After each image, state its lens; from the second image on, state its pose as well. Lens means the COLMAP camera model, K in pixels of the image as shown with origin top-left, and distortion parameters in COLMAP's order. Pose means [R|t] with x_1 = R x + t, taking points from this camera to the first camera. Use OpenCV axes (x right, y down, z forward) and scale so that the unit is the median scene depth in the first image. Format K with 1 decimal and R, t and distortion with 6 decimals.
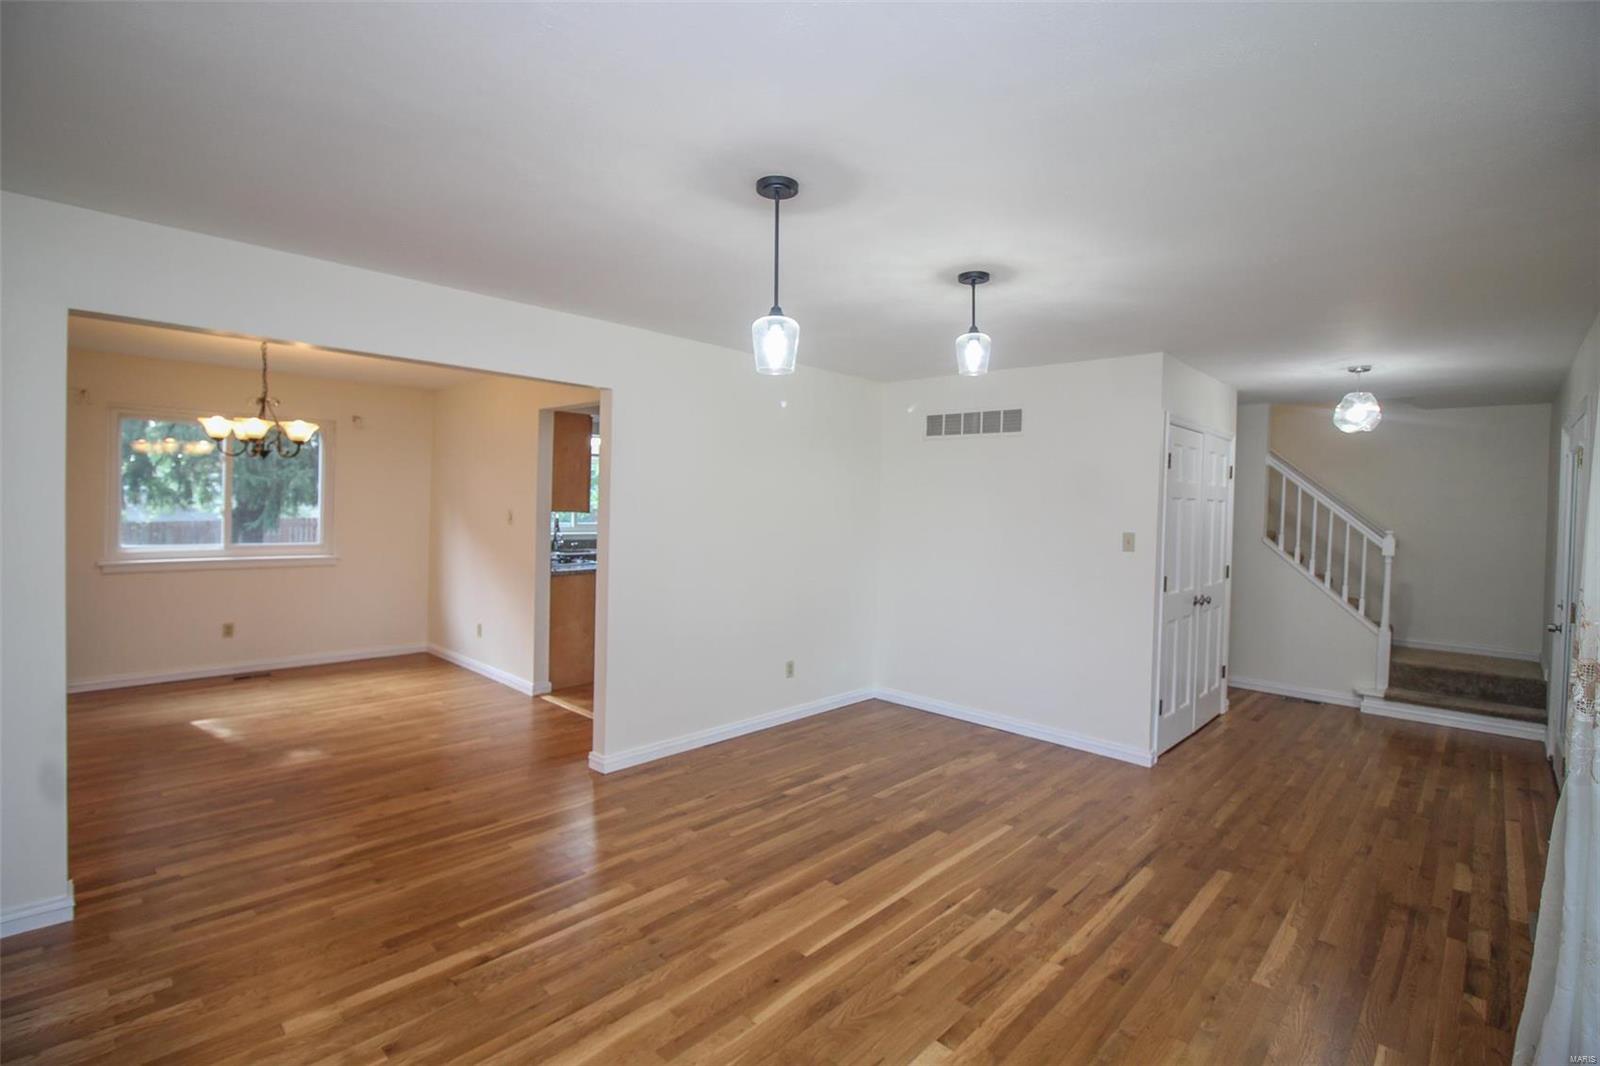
lens RADIAL K [[740.3, 0, 803.2], [0, 740.3, 512.4], [0, 0, 1]] dist [-0.003145, -0.011316]
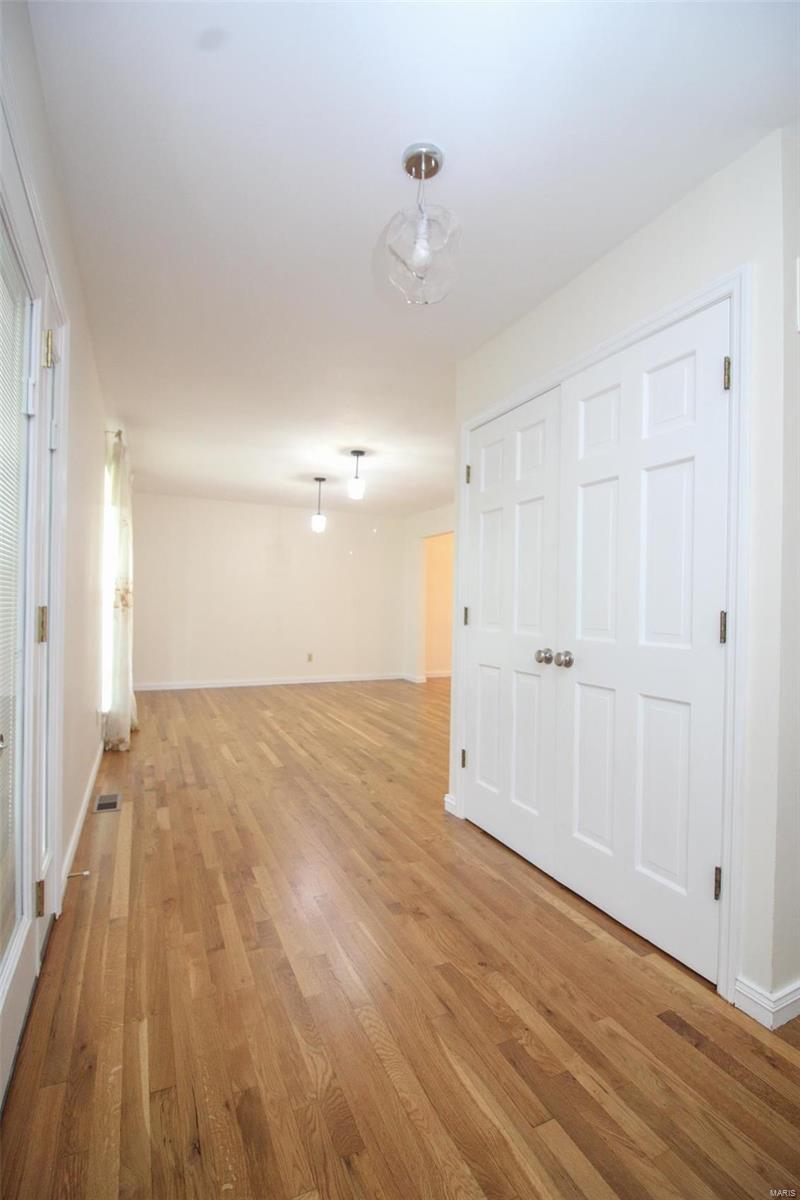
lens RADIAL K [[555.3, 0, 400.0], [0, 555.3, 600.0], [0, 0, 1]] dist [-0.003145, -0.011316]
pose [[-0.375806, -0.041464, -0.925770, 1.614475], [-0.039567, 0.998805, -0.028674, 0.144616], [0.925853, 0.025854, -0.376998, 1.689329]]
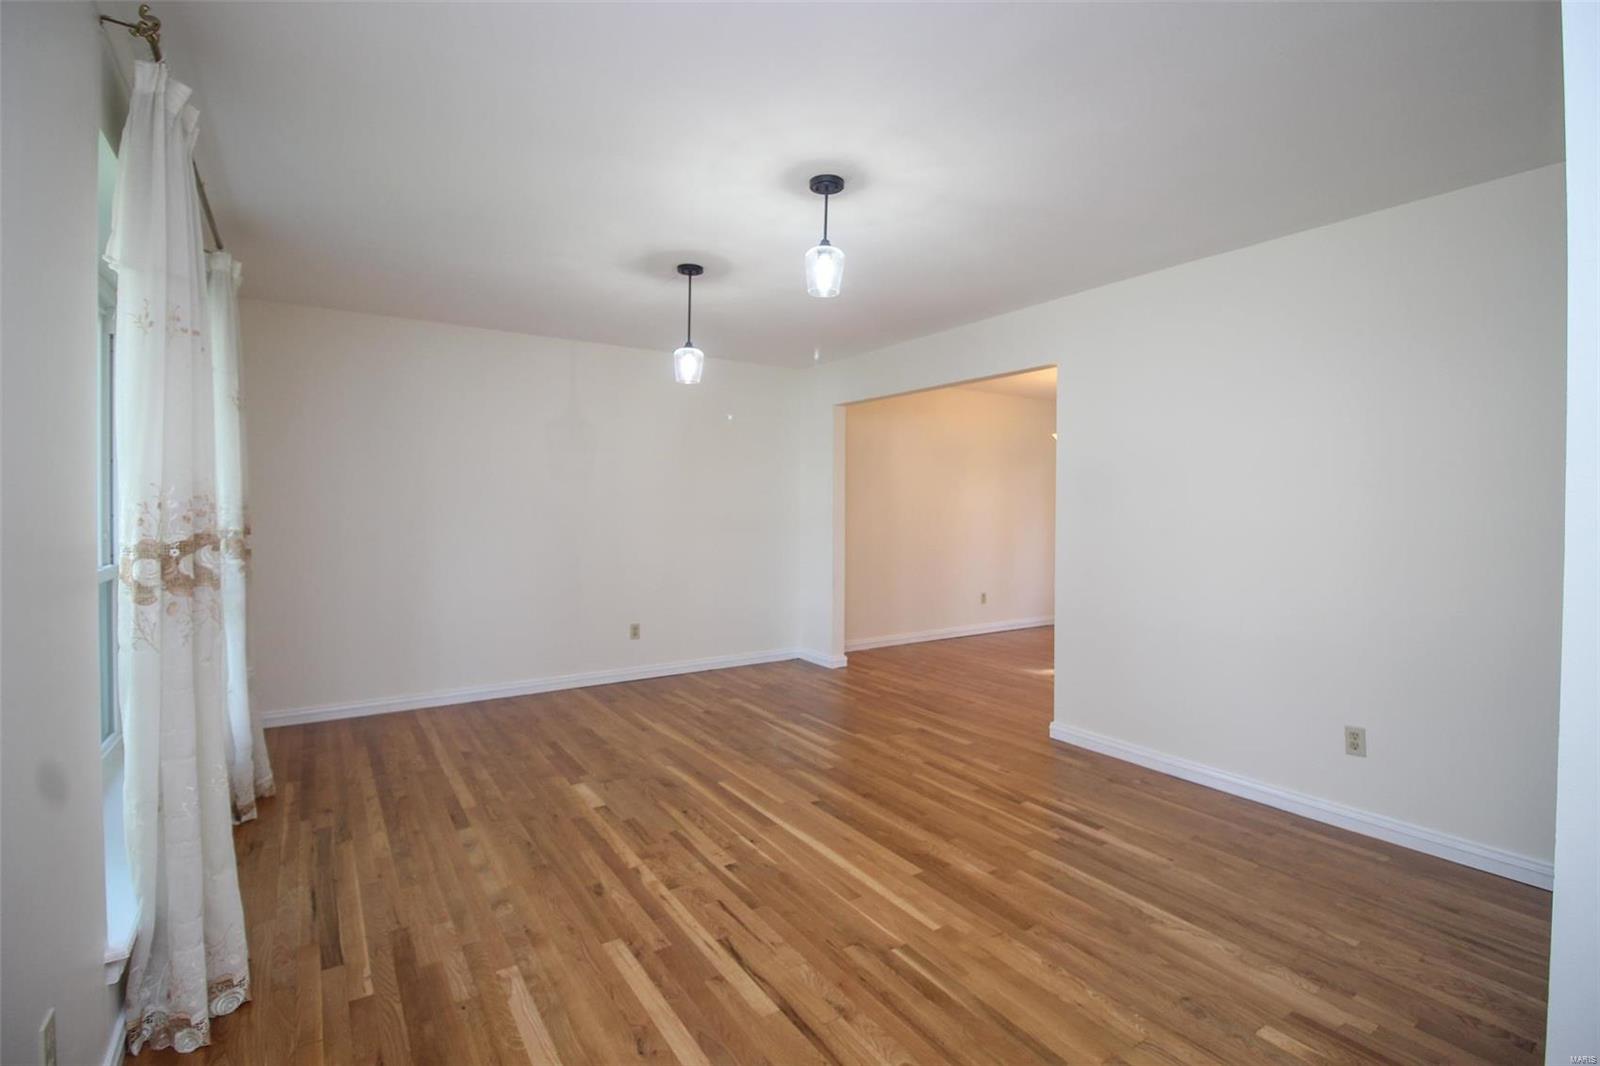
lens RADIAL K [[740.3, 0, 803.2], [0, 740.3, 512.4], [0, 0, 1]] dist [-0.003145, -0.011316]
pose [[-0.226318, -0.021033, -0.973826, 1.058078], [-0.023711, 0.999590, -0.016079, 0.084212], [0.973765, 0.019452, -0.226723, 1.152296]]
